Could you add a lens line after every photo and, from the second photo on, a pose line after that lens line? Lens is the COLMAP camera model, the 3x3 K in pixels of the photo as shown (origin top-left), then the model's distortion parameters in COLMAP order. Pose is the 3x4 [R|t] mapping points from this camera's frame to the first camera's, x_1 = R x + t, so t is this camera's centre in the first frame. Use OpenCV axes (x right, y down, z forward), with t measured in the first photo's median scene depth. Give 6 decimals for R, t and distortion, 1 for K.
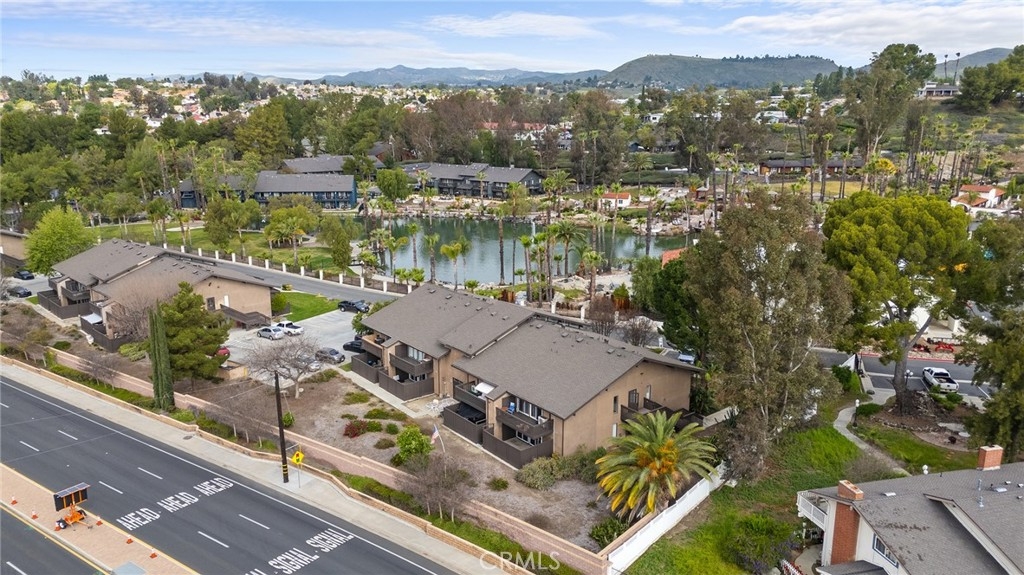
lens RADIAL K [[799.7, 0, 512.0], [0, 799.7, 287.5], [0, 0, 1]] dist [0.045608, -0.004963]
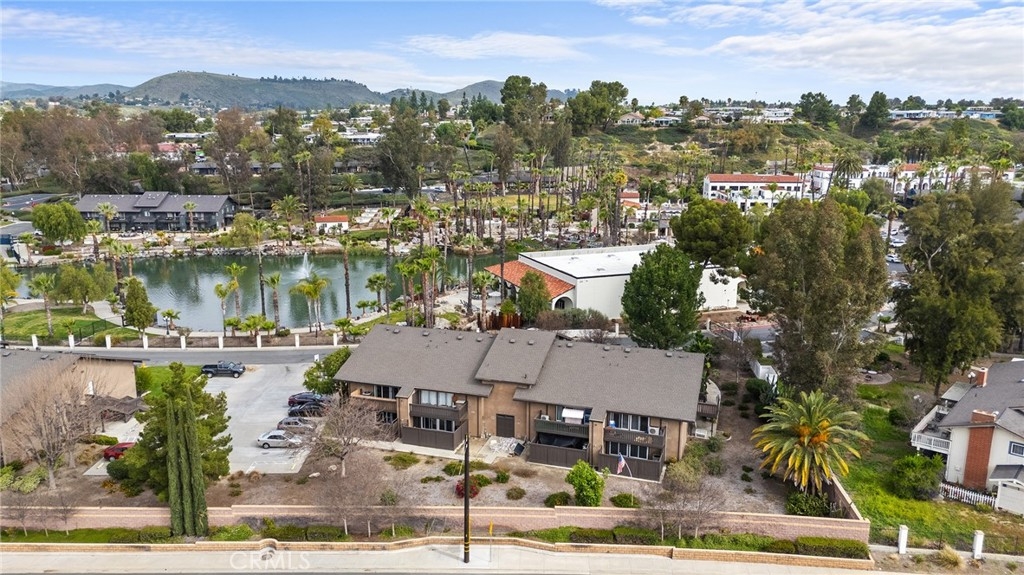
lens RADIAL K [[799.7, 0, 512.0], [0, 799.7, 287.5], [0, 0, 1]] dist [0.045608, -0.004963]
pose [[0.862761, -0.145206, 0.484312, -0.531907], [0.151114, 0.988146, 0.027069, -0.062845], [-0.482501, 0.049832, 0.874476, 0.158664]]
